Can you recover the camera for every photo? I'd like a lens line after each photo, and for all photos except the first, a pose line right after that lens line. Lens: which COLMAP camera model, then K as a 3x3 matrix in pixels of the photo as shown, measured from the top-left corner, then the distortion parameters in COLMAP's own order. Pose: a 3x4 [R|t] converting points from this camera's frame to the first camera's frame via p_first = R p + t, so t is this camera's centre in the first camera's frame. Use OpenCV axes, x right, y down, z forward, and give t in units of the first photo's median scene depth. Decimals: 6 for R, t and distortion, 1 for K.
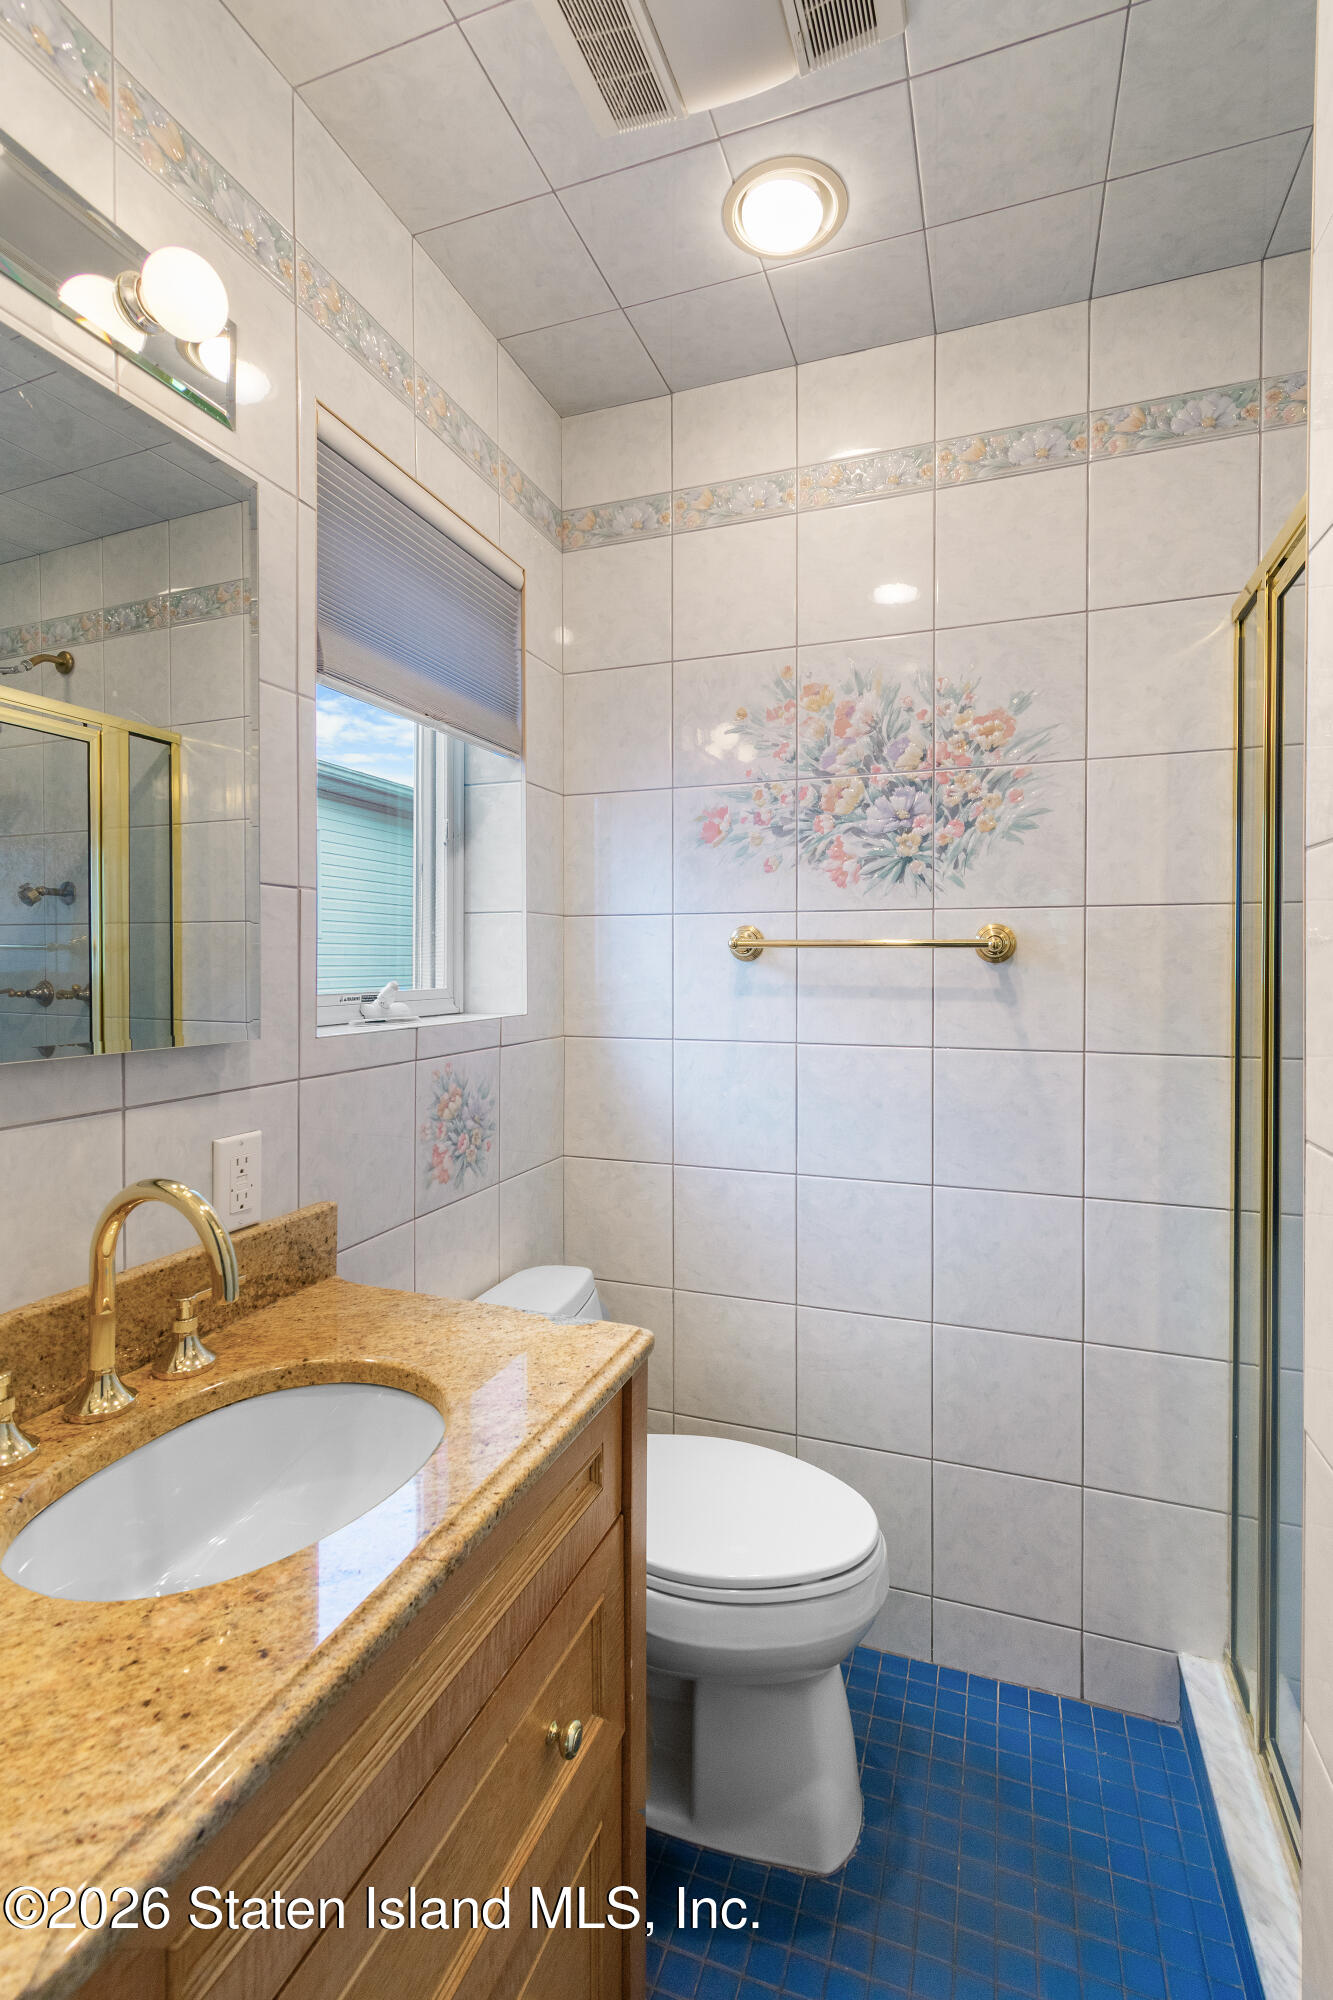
lens RADIAL K [[888.2, 0, 671.4], [0, 888.2, 974.4], [0, 0, 1]] dist [-0.001101, 0.000113]
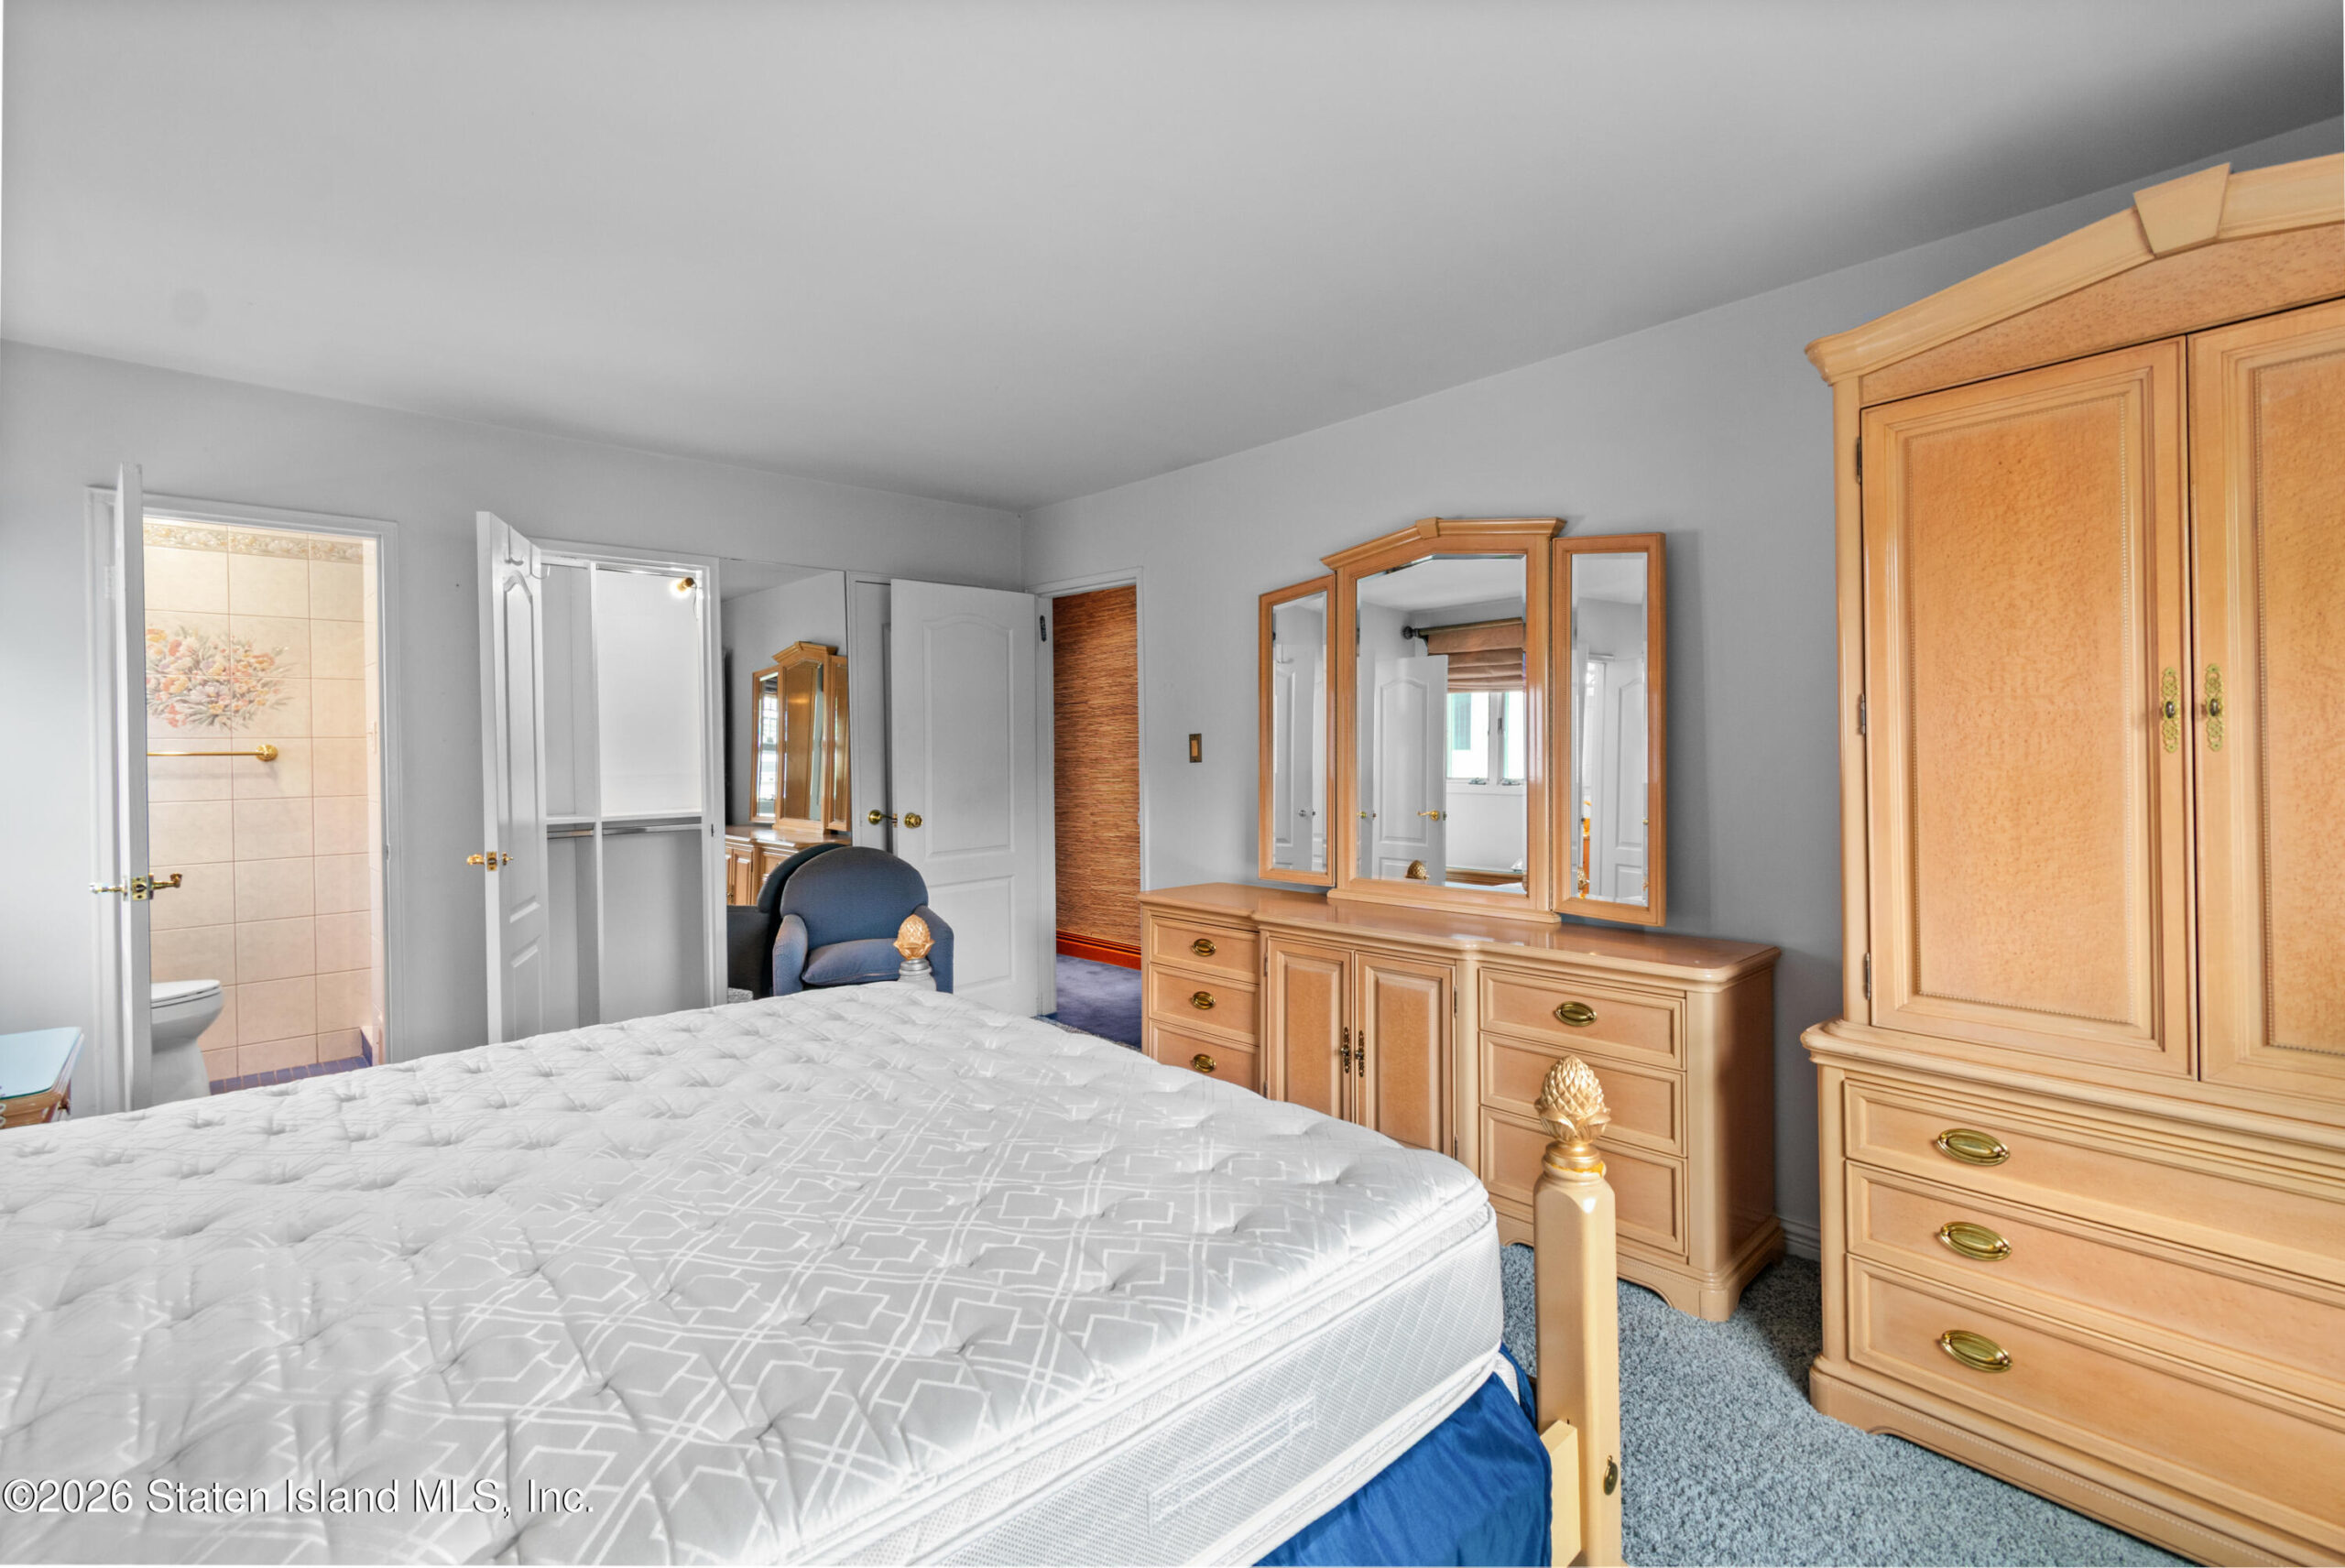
lens RADIAL K [[1041.3, 0, 1178.9], [0, 1041.3, 755.8], [0, 0, 1]] dist [-0.001101, 0.000113]
pose [[0.492641, -0.012099, 0.870149, -0.809018], [0.026642, 0.999644, -0.001184, 0.037026], [-0.869825, 0.023766, 0.492788, -2.360132]]
